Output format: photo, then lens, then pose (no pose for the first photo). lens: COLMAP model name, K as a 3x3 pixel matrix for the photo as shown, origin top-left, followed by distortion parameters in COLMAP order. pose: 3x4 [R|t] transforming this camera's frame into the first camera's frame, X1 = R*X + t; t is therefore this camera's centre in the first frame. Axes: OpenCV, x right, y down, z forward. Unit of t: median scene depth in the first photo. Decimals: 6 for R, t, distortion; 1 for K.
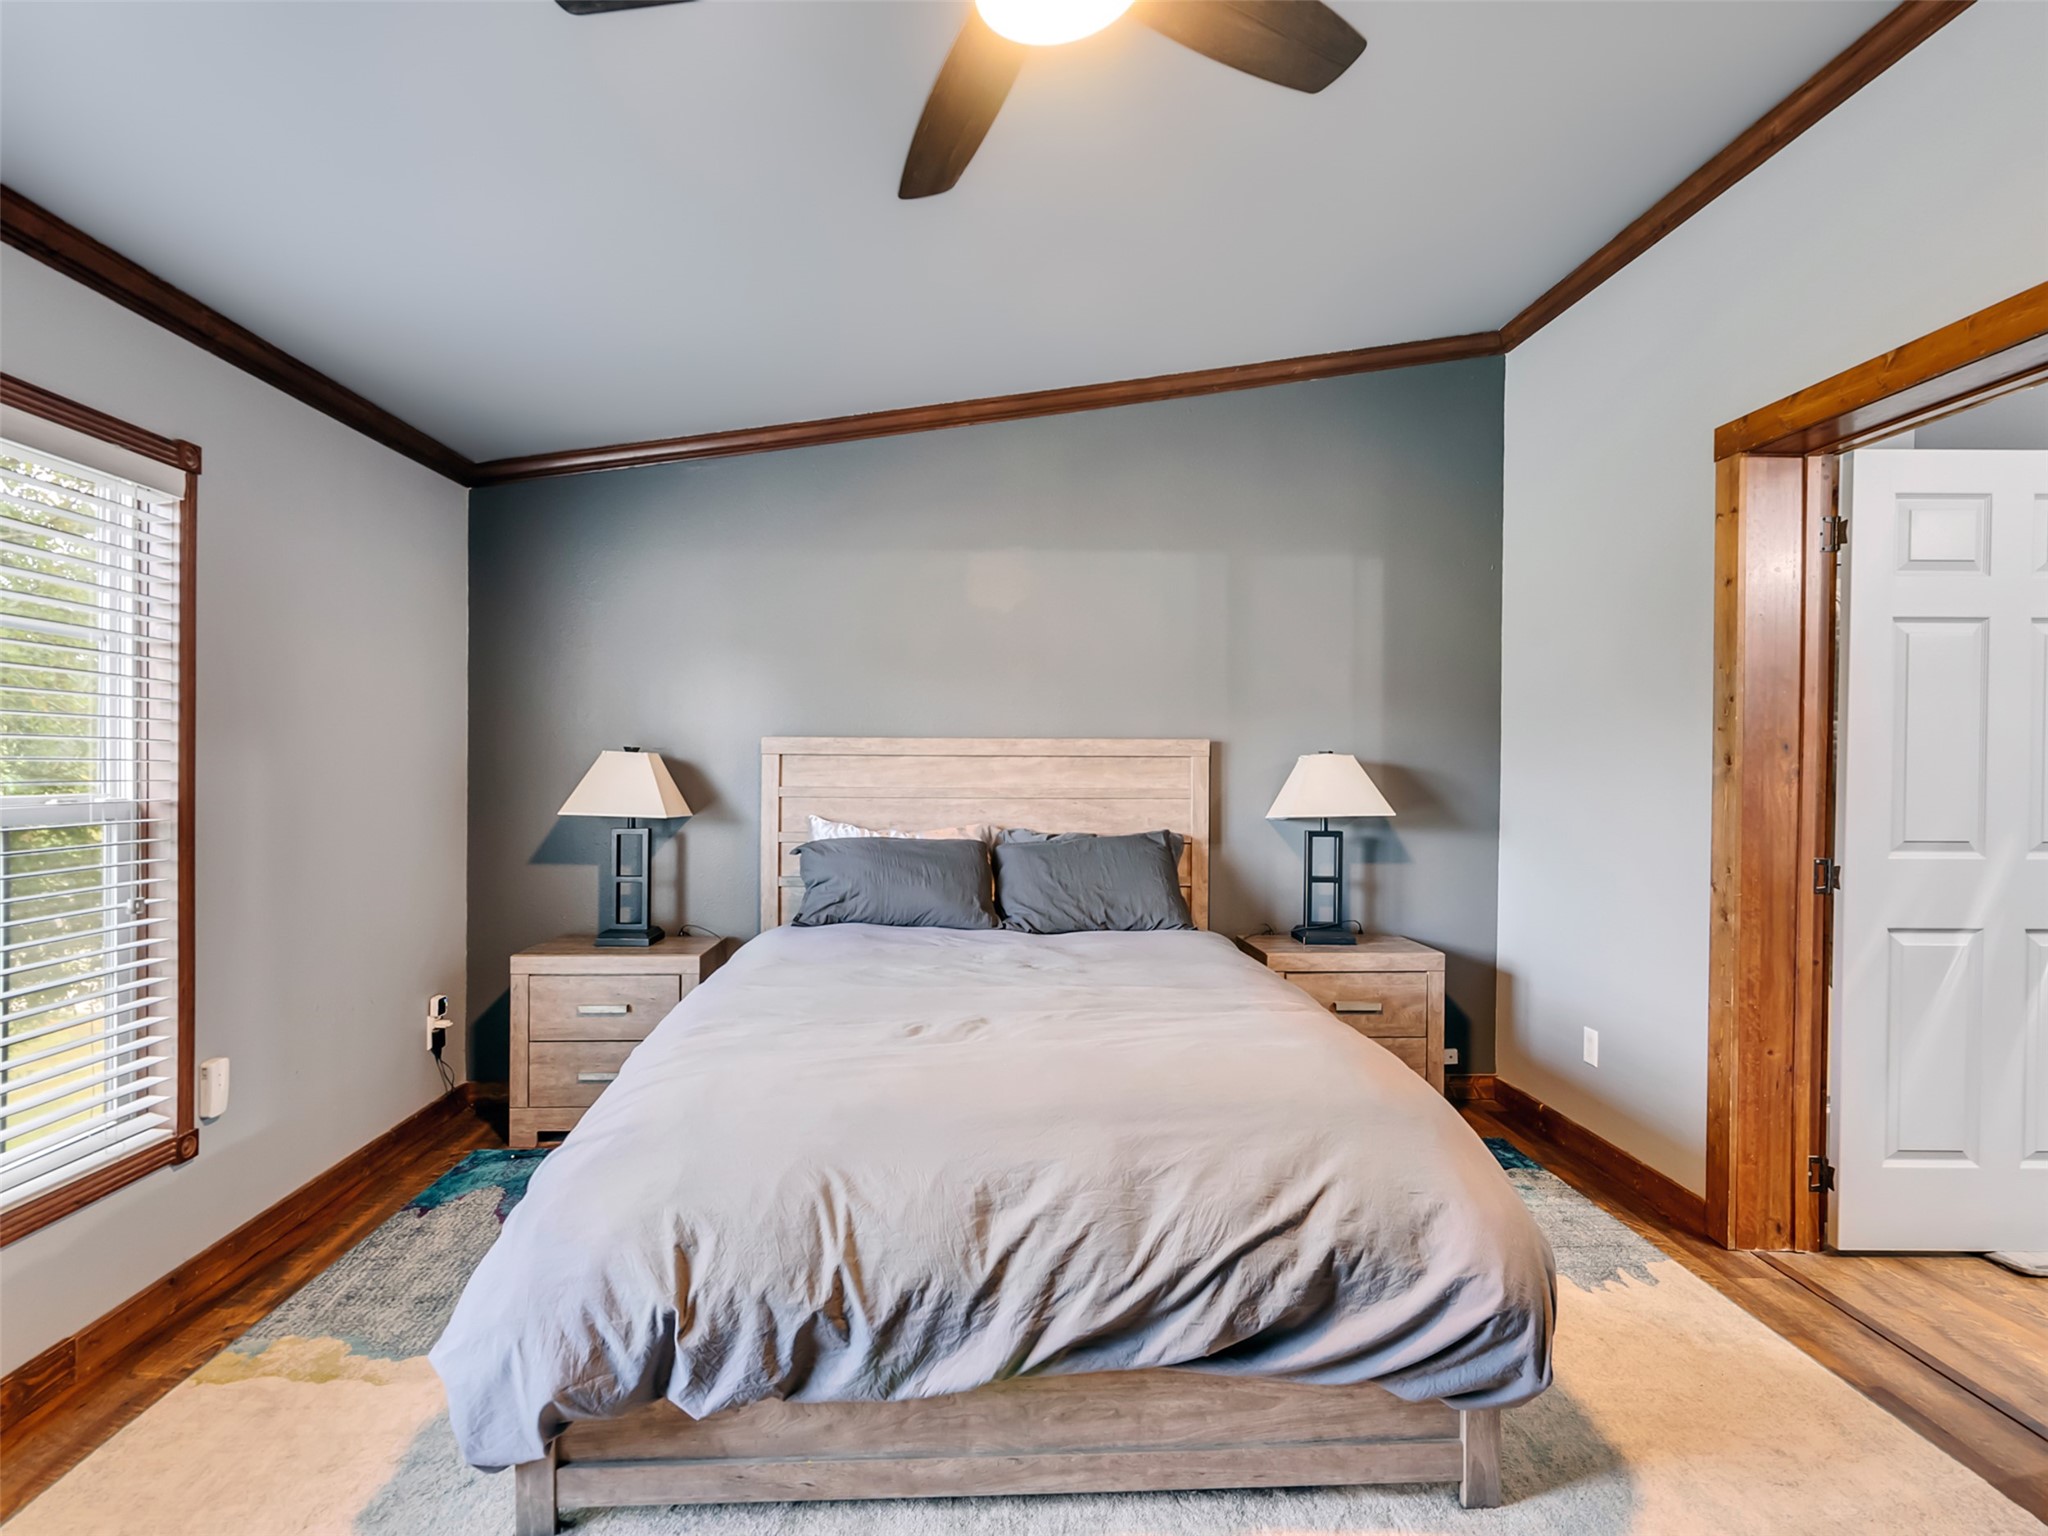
lens RADIAL K [[1048.3, 0, 1021.6], [0, 1048.3, 769.6], [0, 0, 1]] dist [-0.005563, 0.002982]
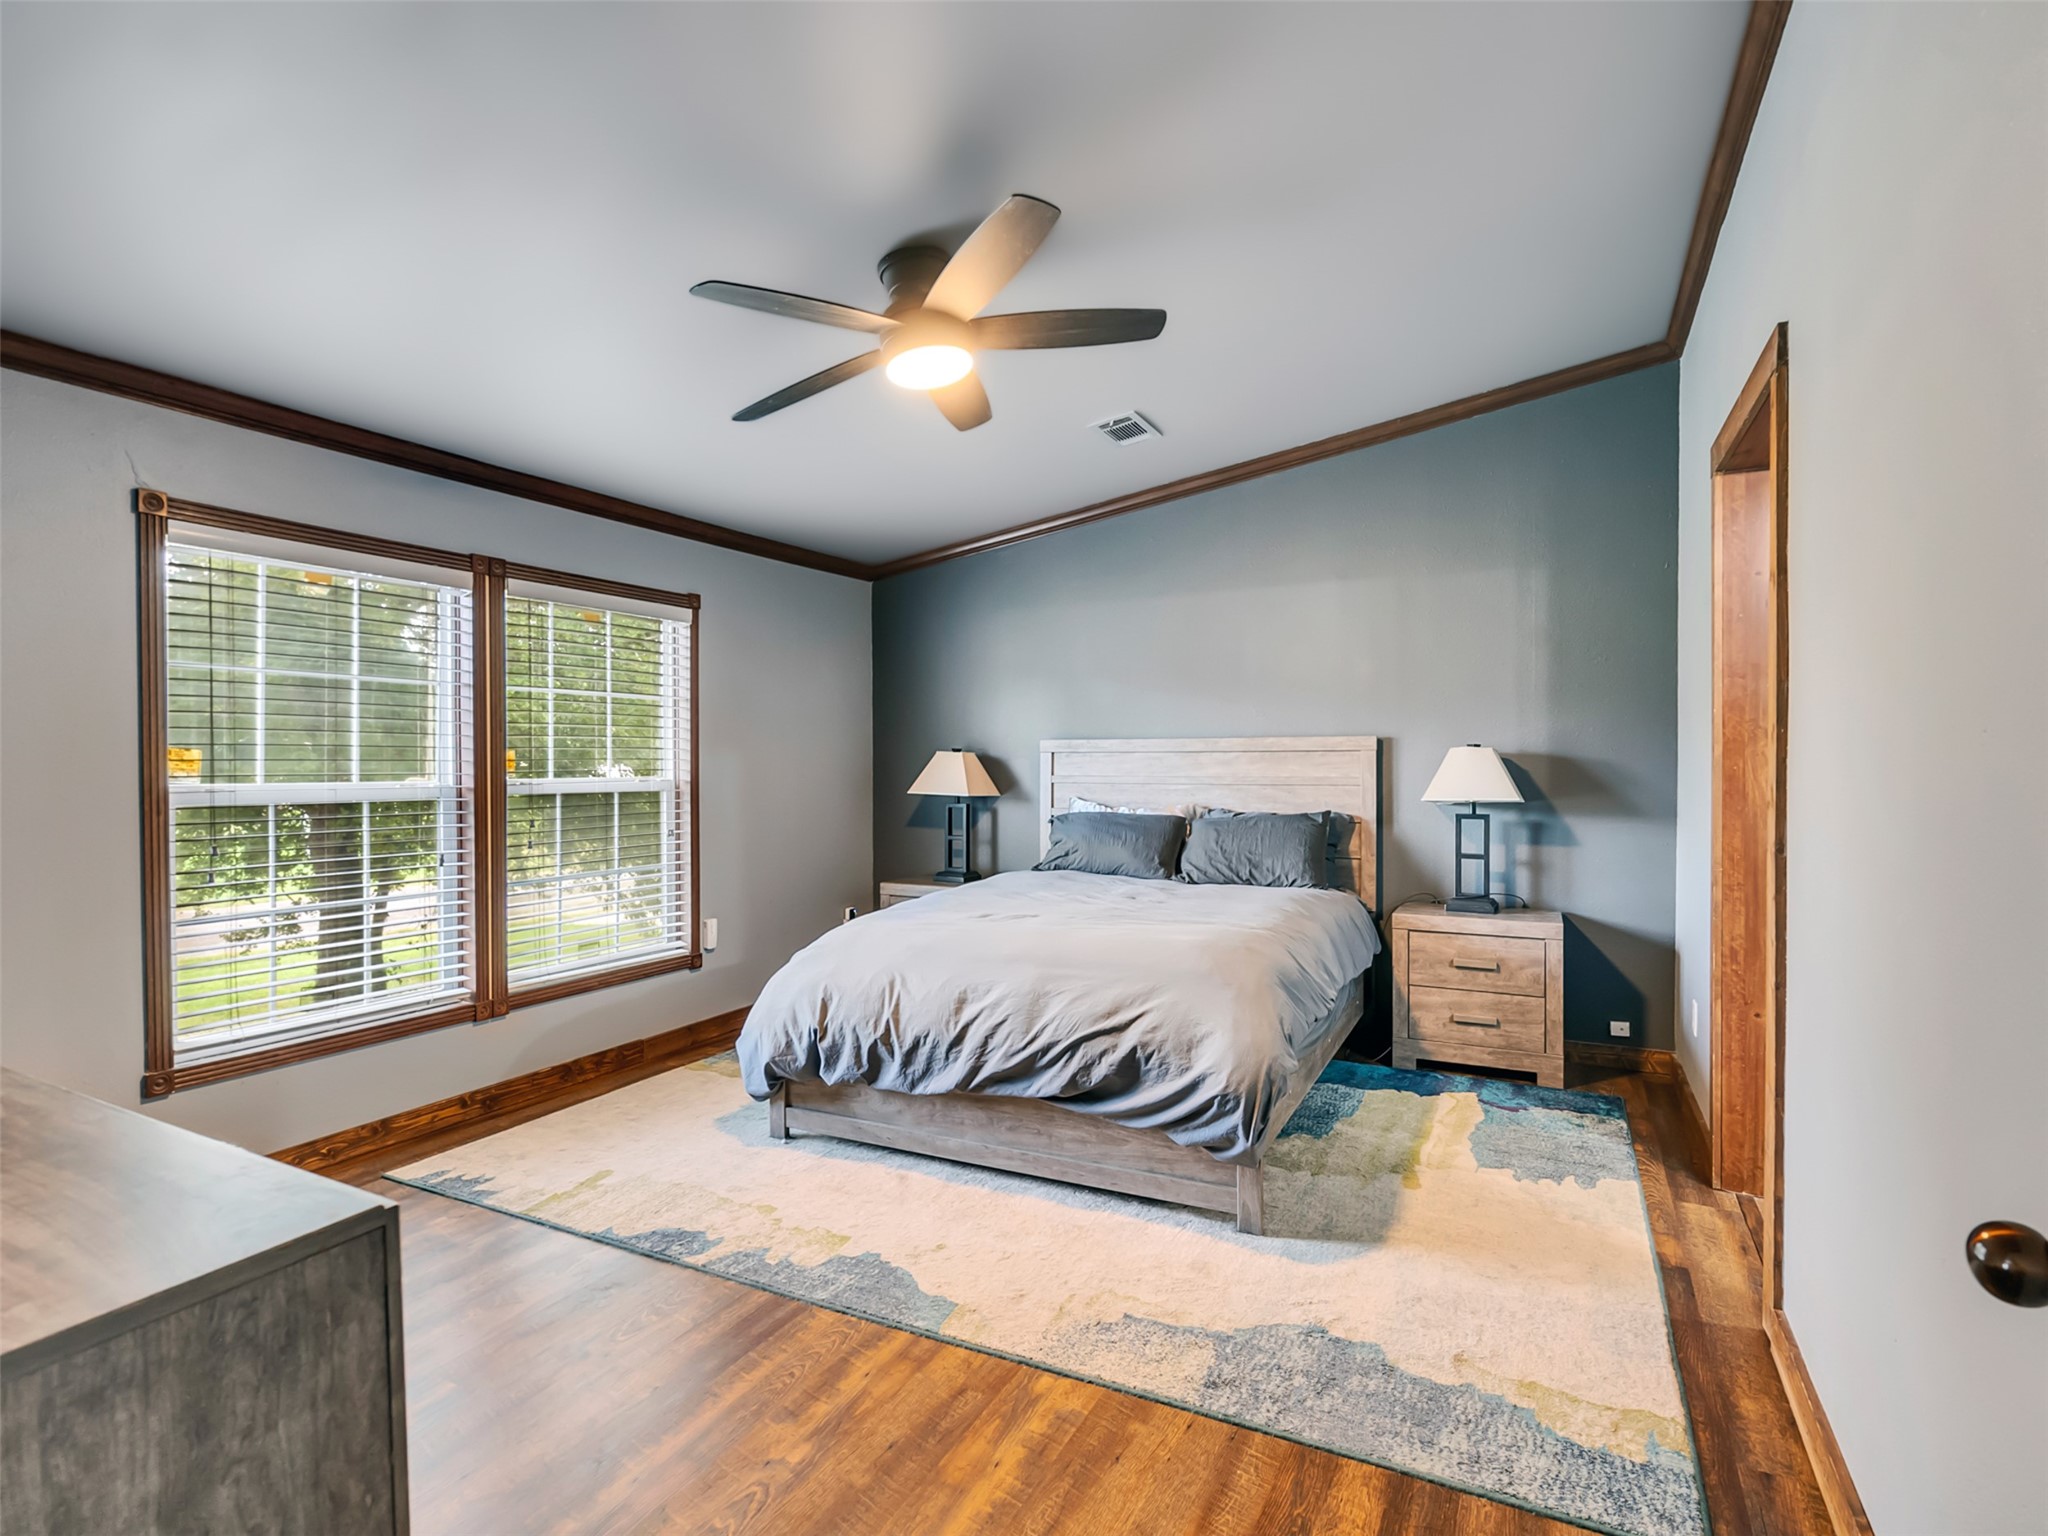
lens RADIAL K [[1048.3, 0, 1022.4], [0, 1048.3, 770.8], [0, 0, 1]] dist [-0.005563, 0.002982]
pose [[0.870707, -0.002450, -0.491796, 0.587410], [0.004448, 0.999986, 0.002895, 0.008118], [0.491781, -0.004708, 0.870706, -0.330467]]
